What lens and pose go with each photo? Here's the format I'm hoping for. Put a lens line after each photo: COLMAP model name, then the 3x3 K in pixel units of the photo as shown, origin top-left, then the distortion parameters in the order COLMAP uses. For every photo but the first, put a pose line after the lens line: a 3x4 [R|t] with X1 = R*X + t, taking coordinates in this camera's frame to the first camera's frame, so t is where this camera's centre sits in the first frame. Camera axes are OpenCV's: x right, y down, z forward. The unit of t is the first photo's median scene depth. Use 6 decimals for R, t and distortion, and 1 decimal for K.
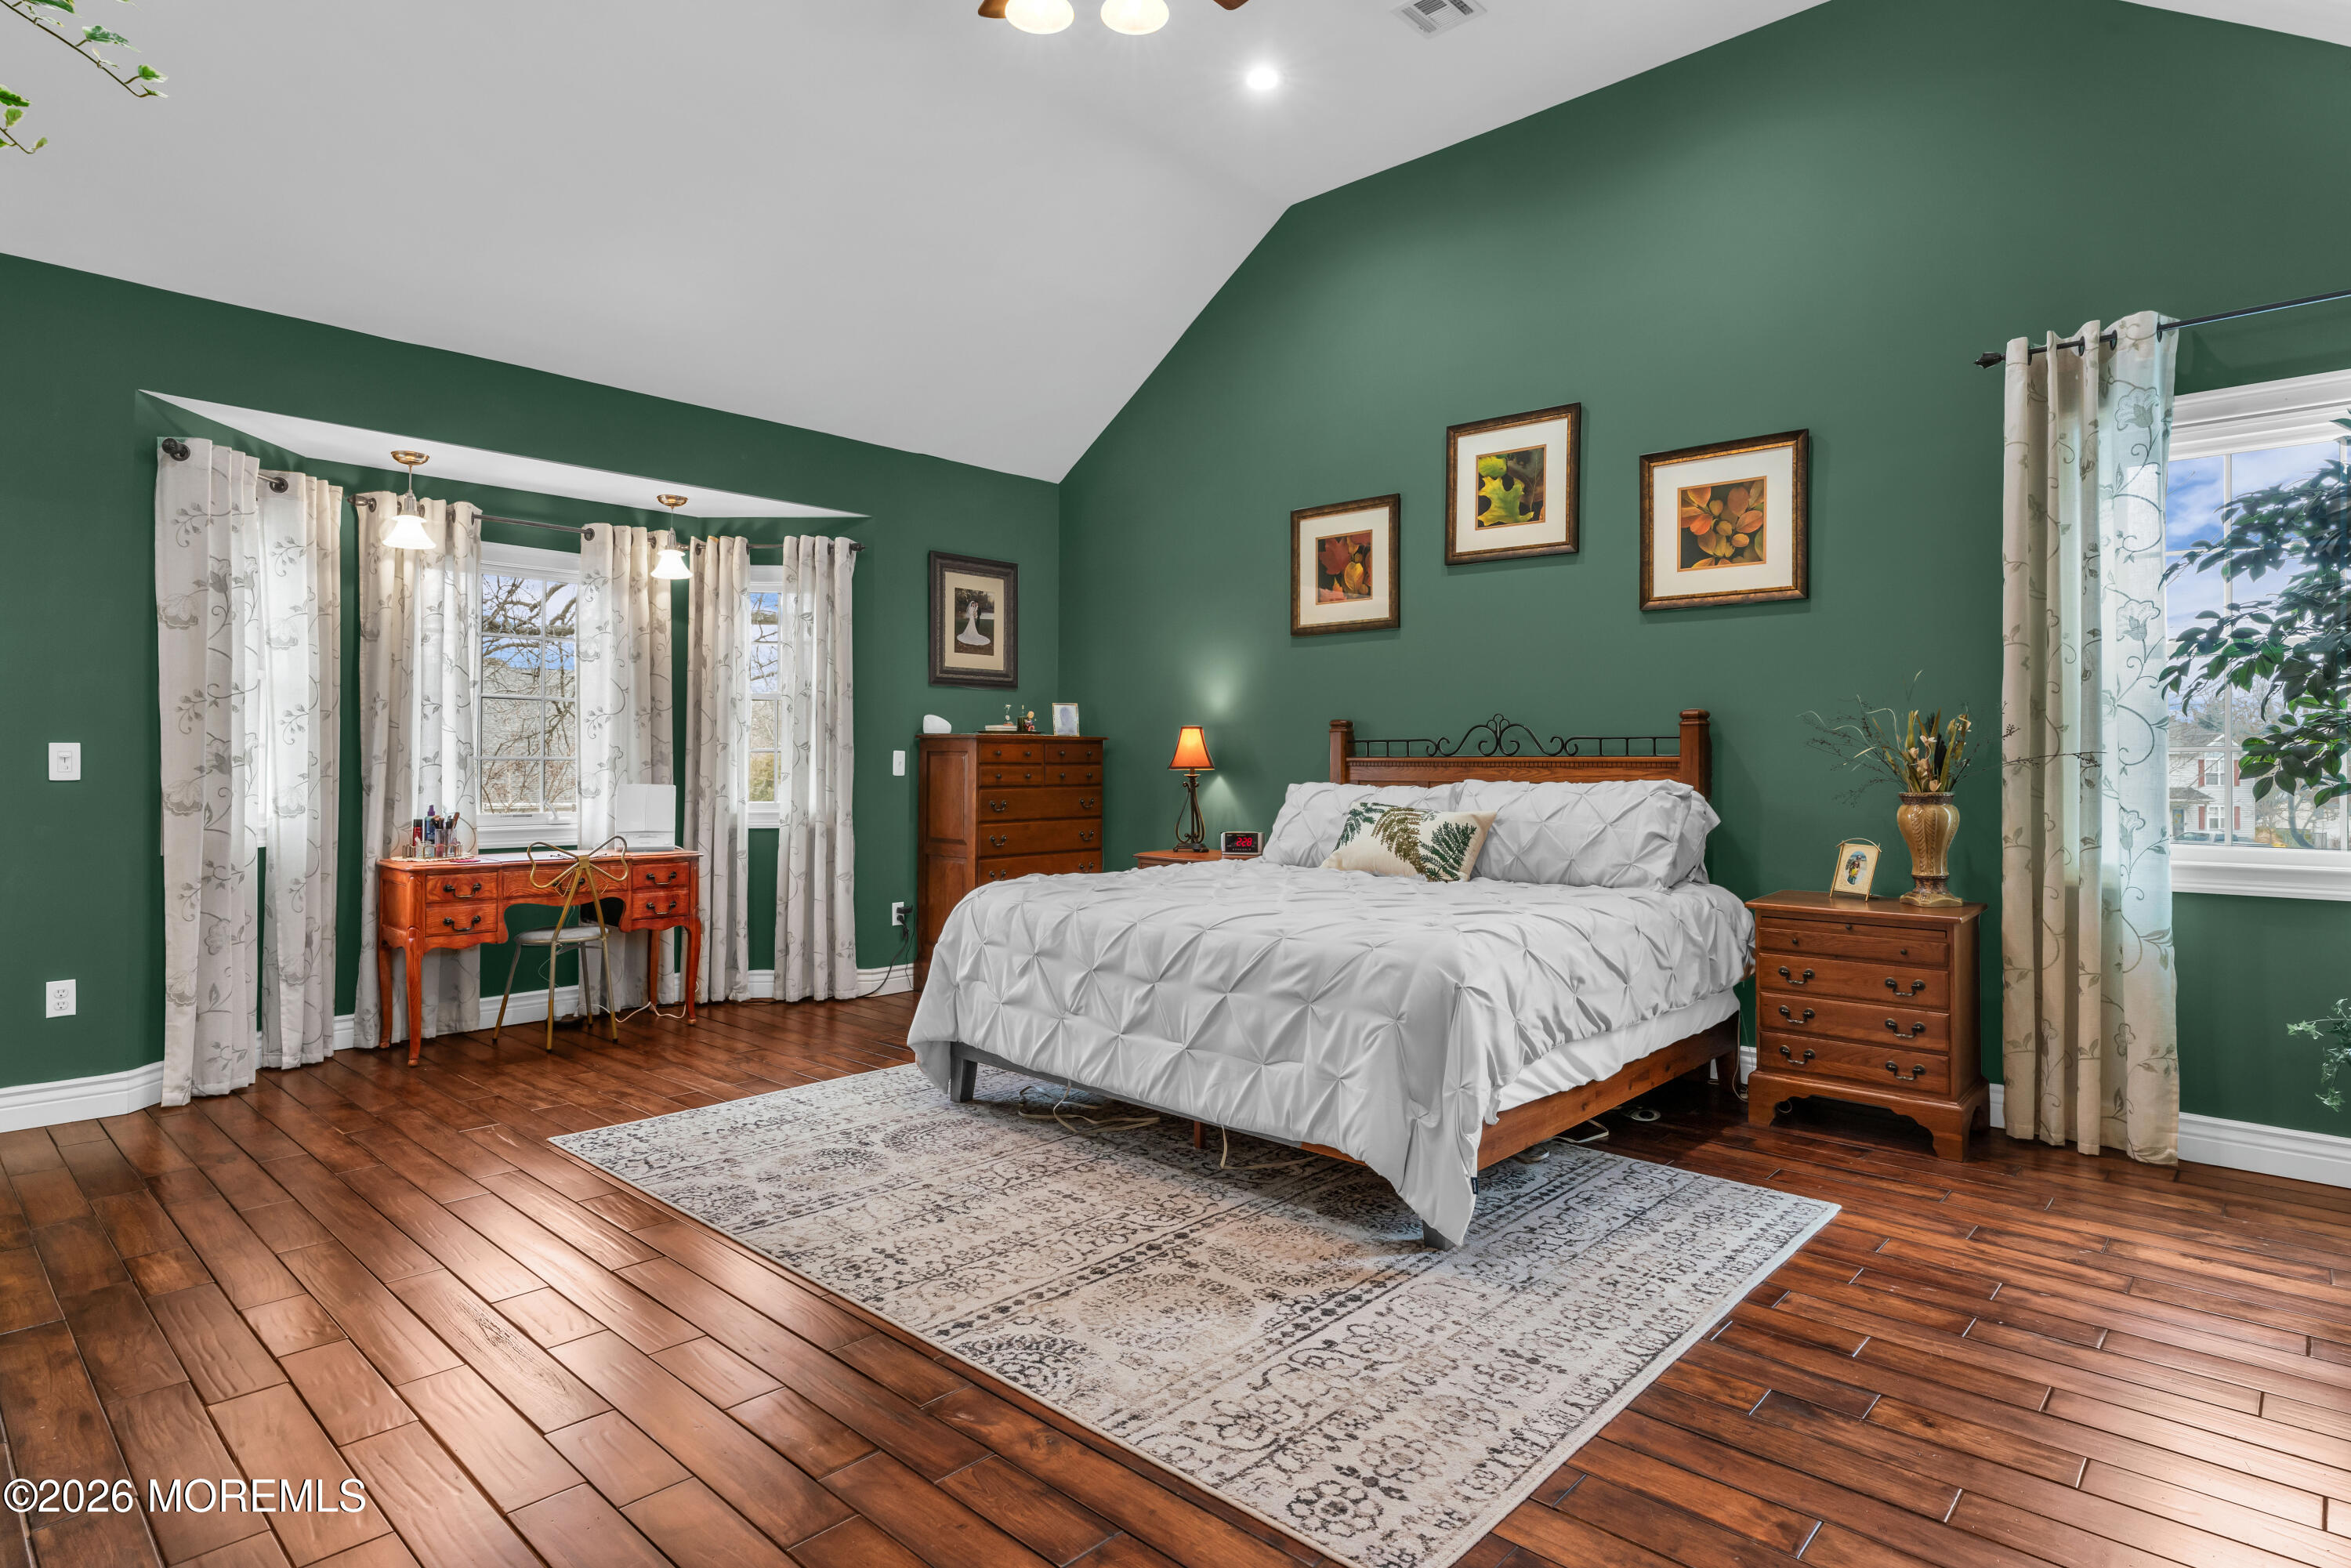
lens RADIAL K [[1242.9, 0, 1175.7], [0, 1242.9, 735.7], [0, 0, 1]] dist [-0.001566, -0.000645]
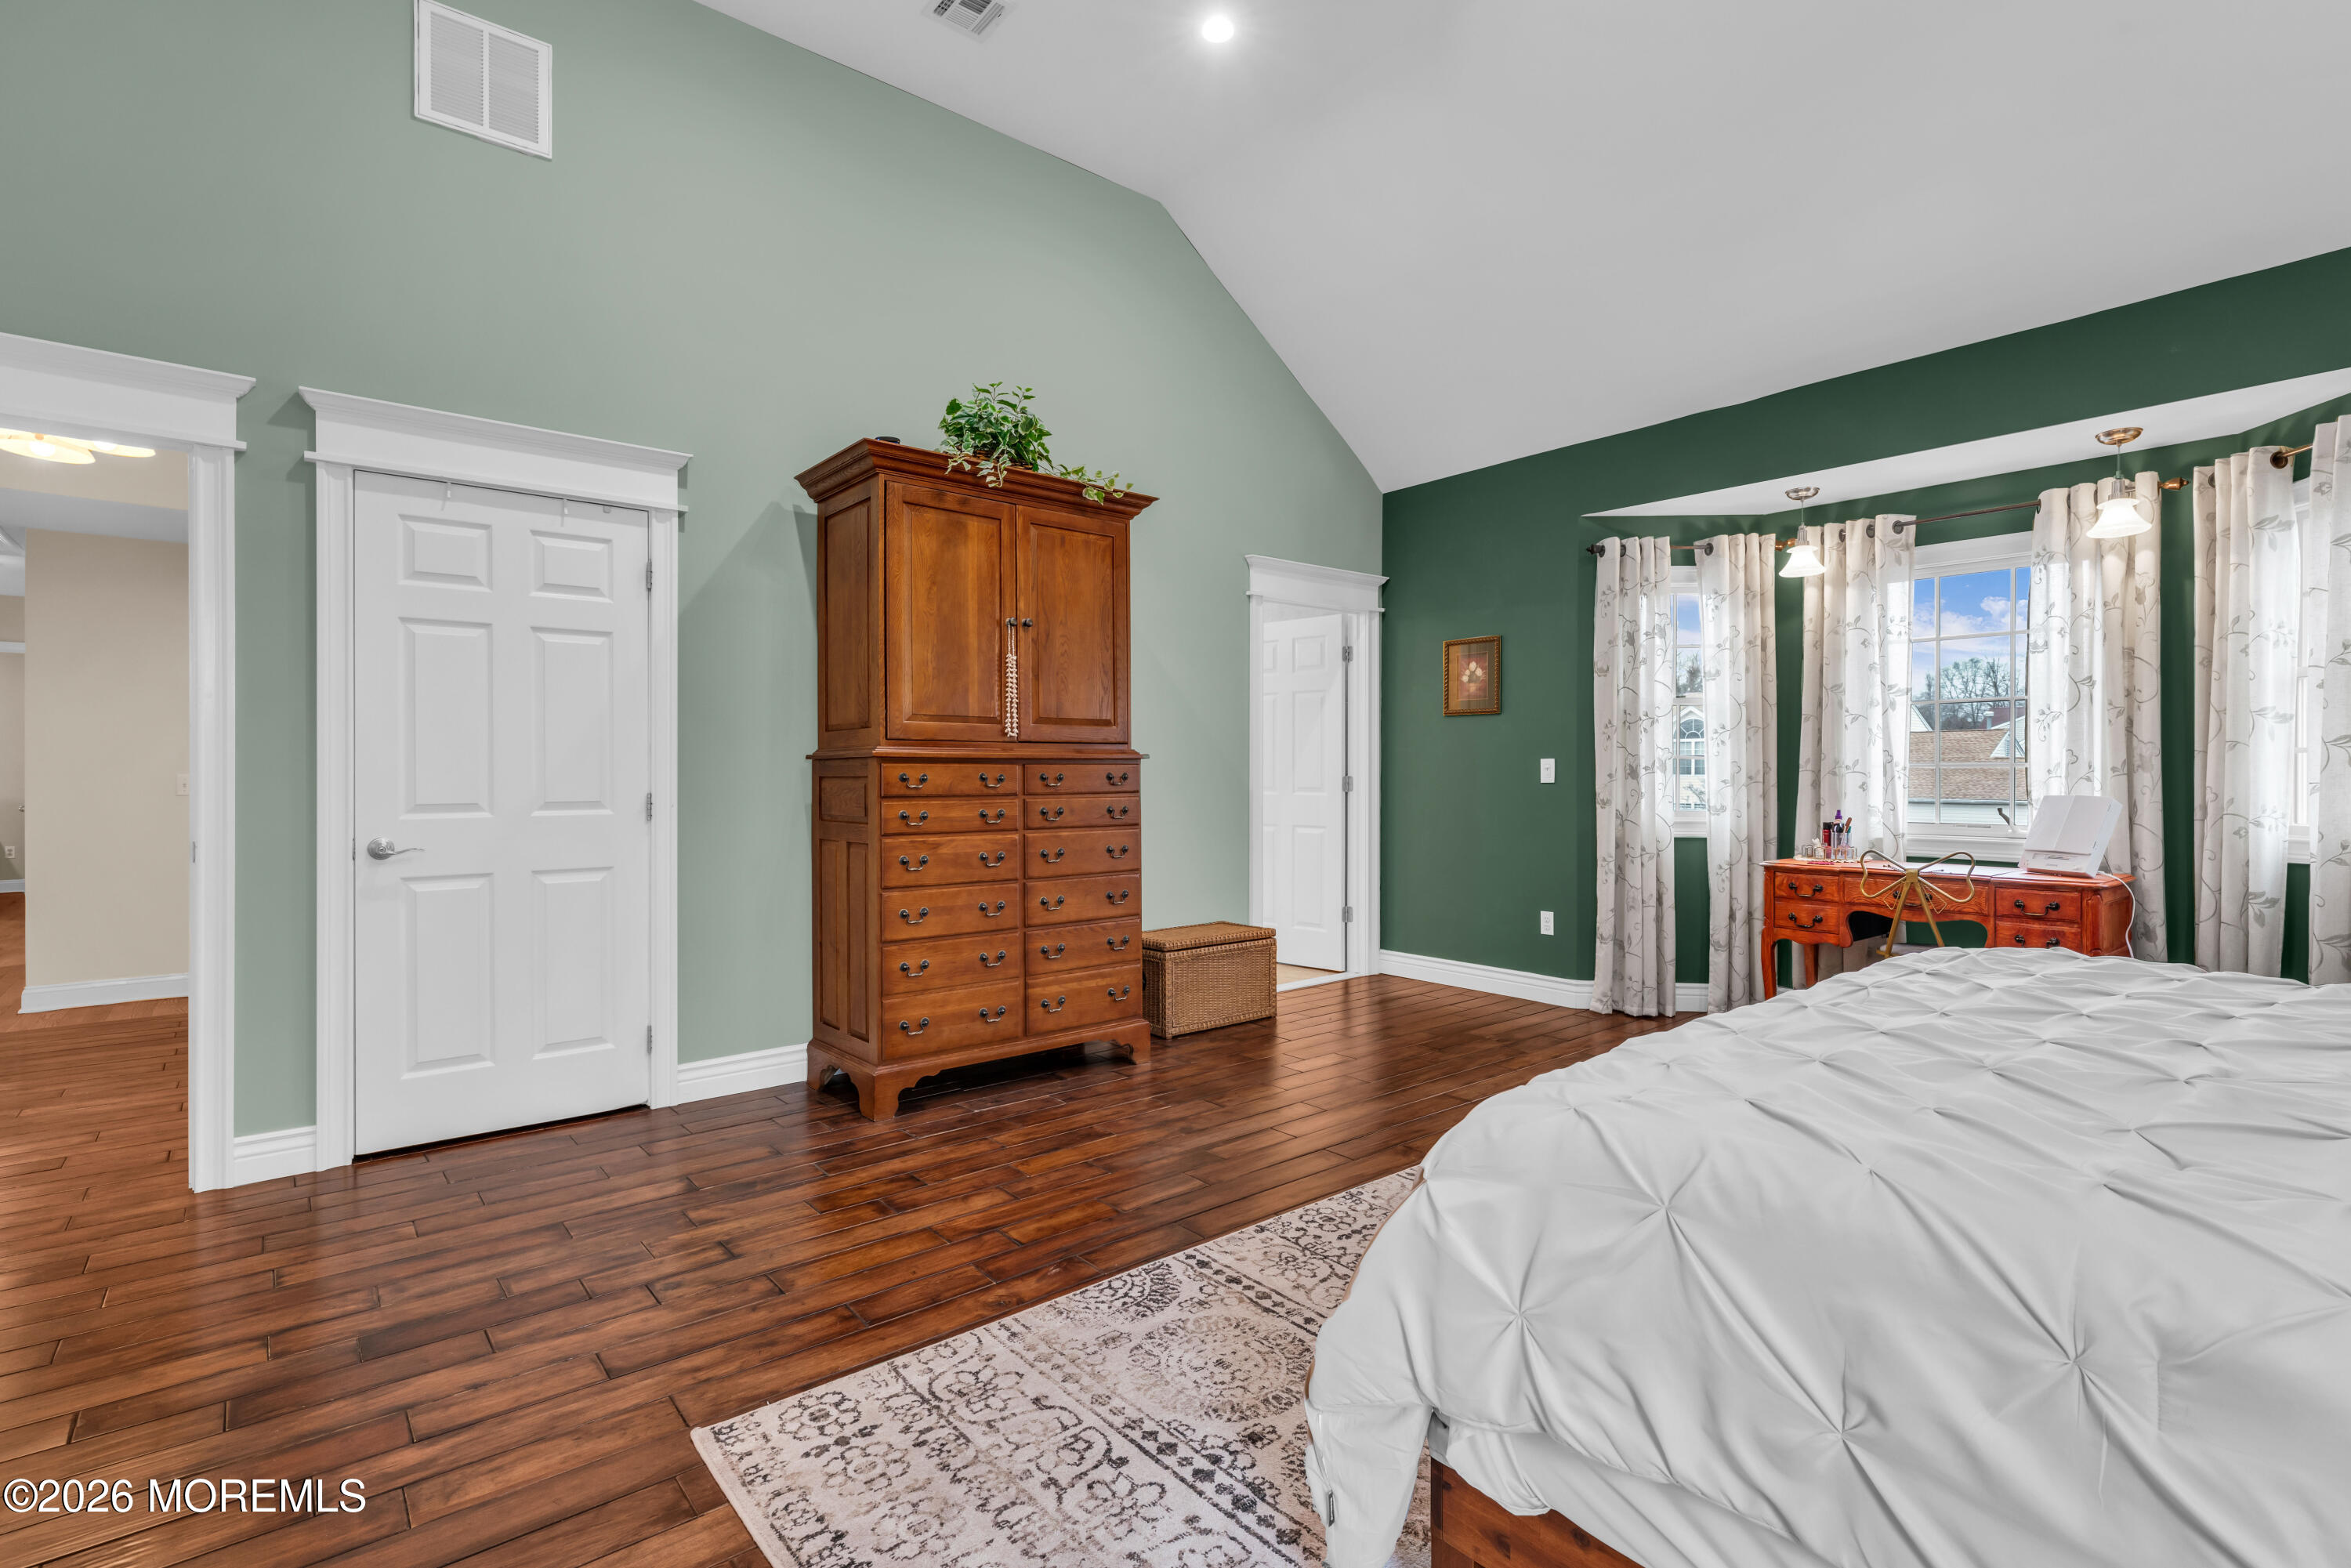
lens RADIAL K [[1102.7, 0, 1167.2], [0, 1102.7, 773.8], [0, 0, 1]] dist [-0.004967, -0.000484]
pose [[-0.132556, -0.001993, -0.991173, 0.431216], [0.023369, 0.999714, -0.005136, 0.016821], [0.990900, -0.023844, -0.132472, 0.578212]]
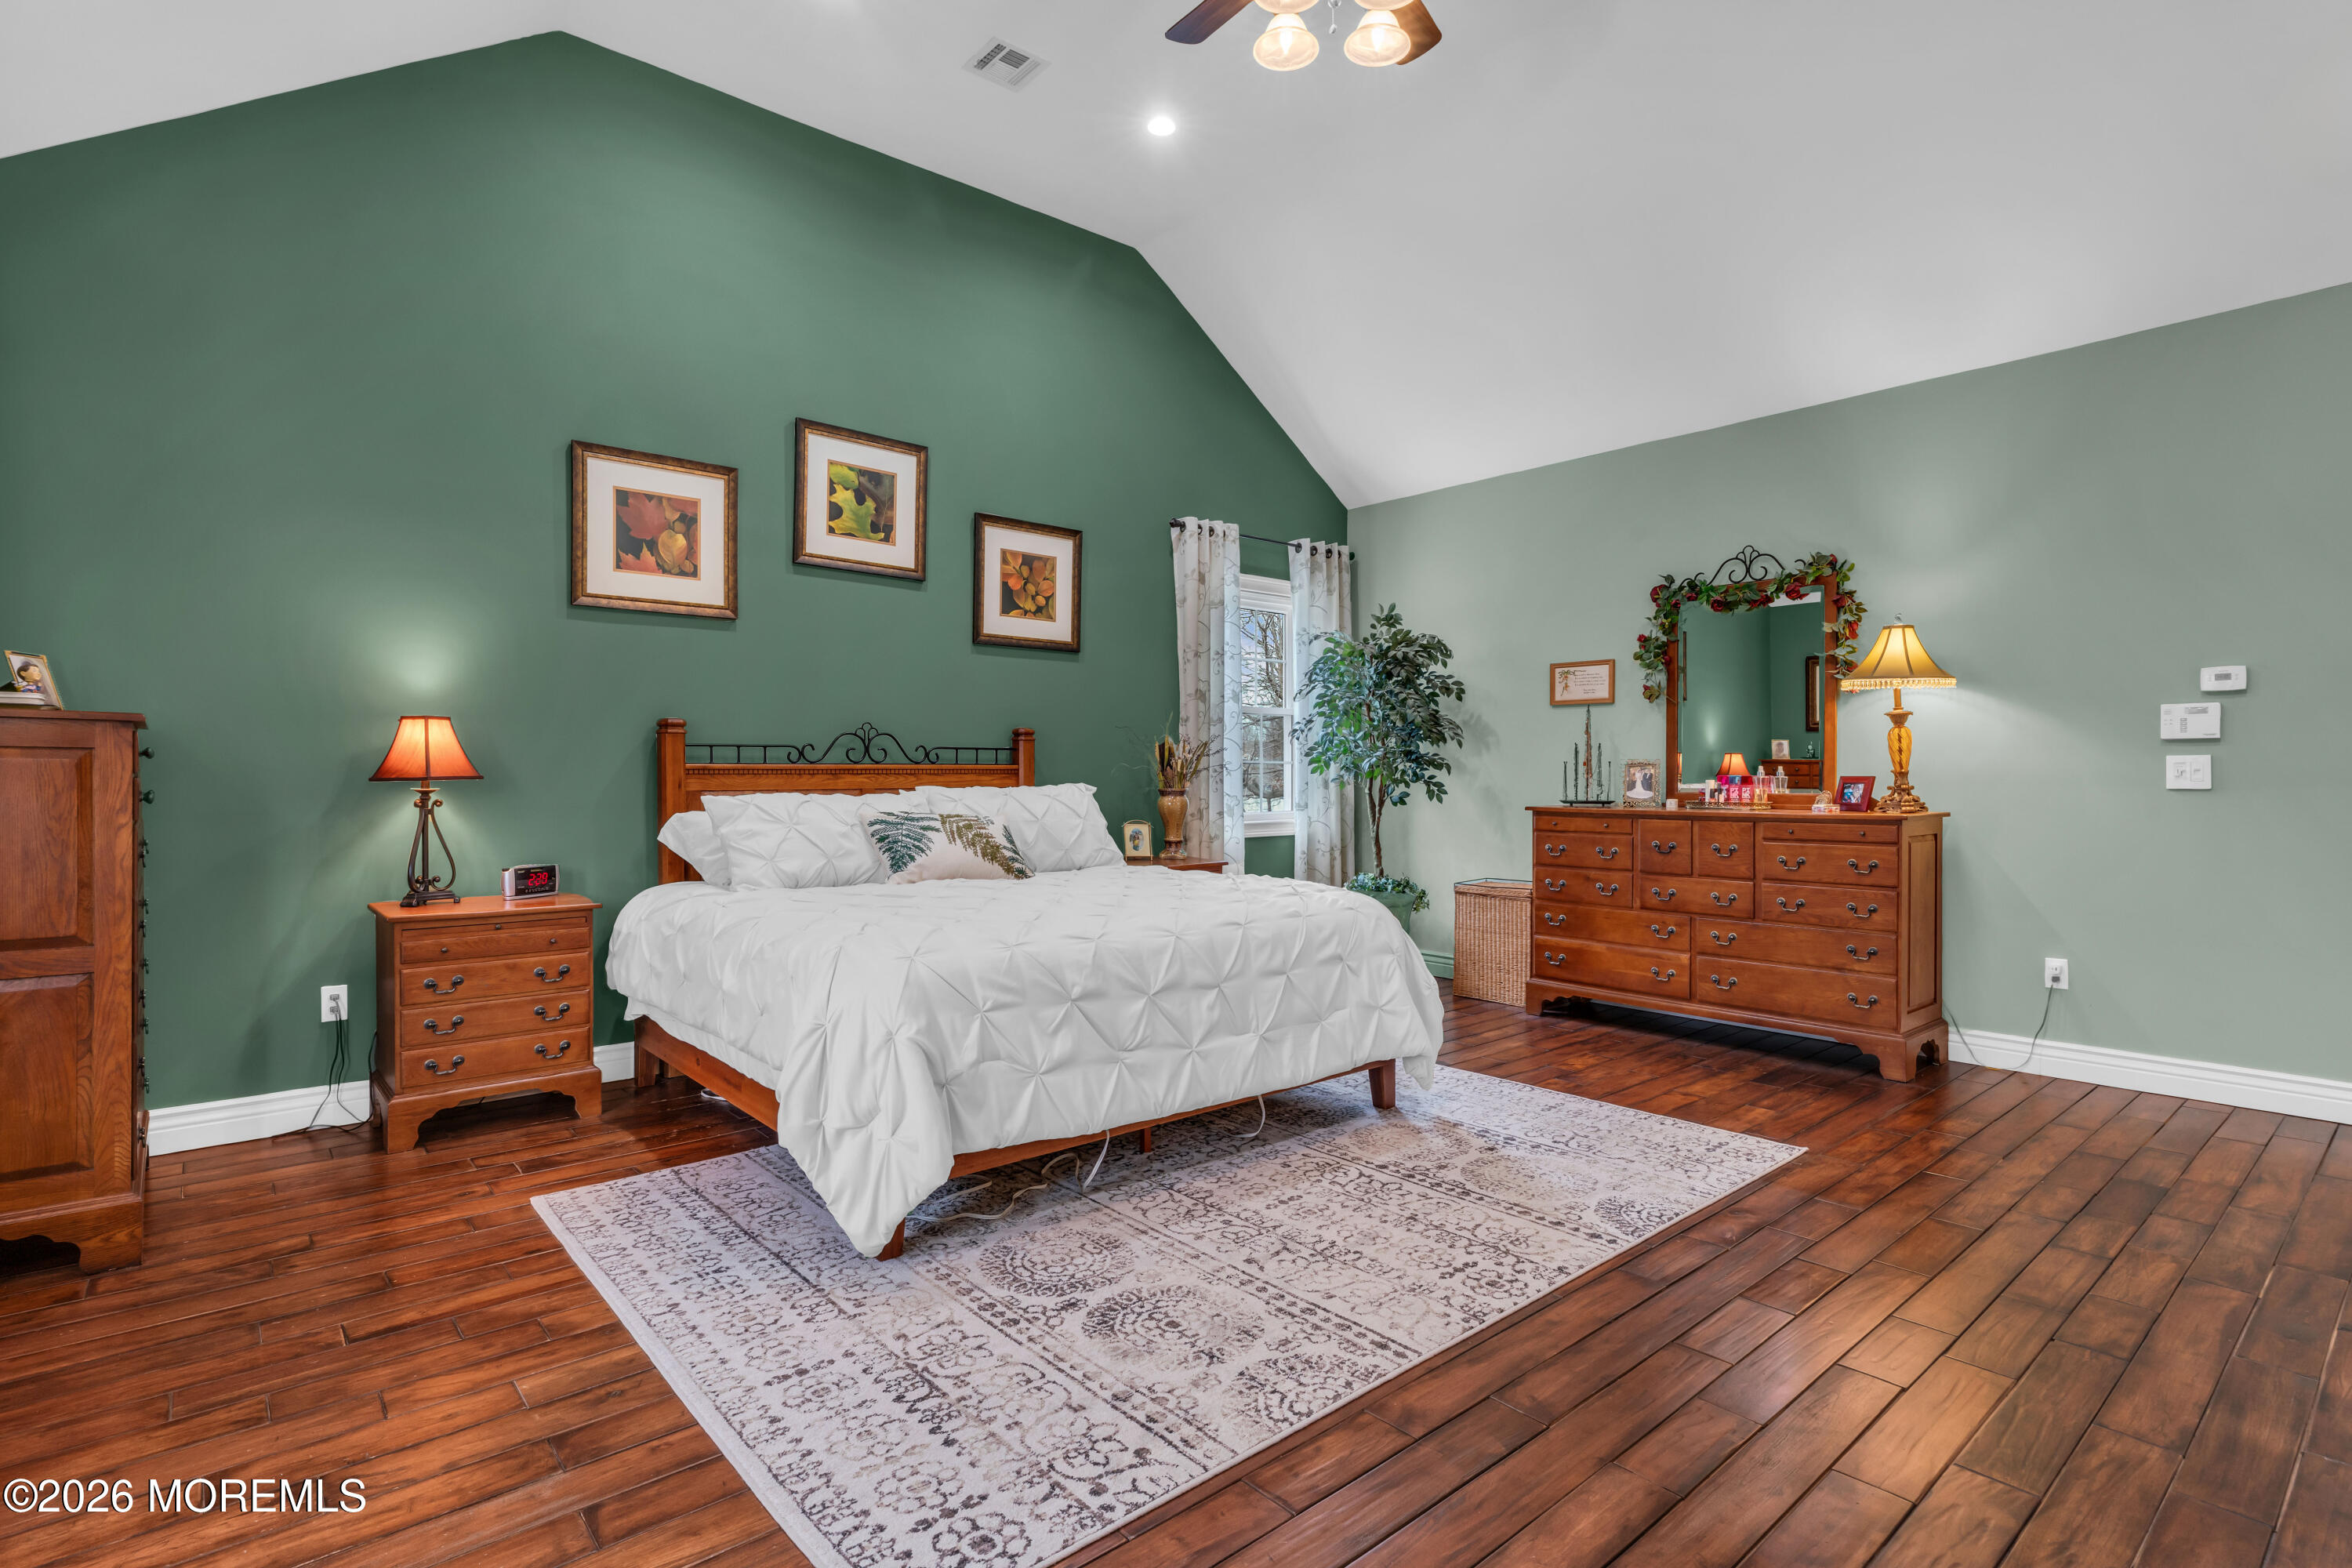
lens RADIAL K [[1145.1, 0, 1182.2], [0, 1145.1, 766.0], [0, 0, 1]] dist [-0.001486, -0.000758]
pose [[0.109420, 0.002026, 0.993994, -0.689770], [-0.021891, 0.999760, 0.000372, 0.013104], [-0.993755, -0.021800, 0.109438, 0.670049]]
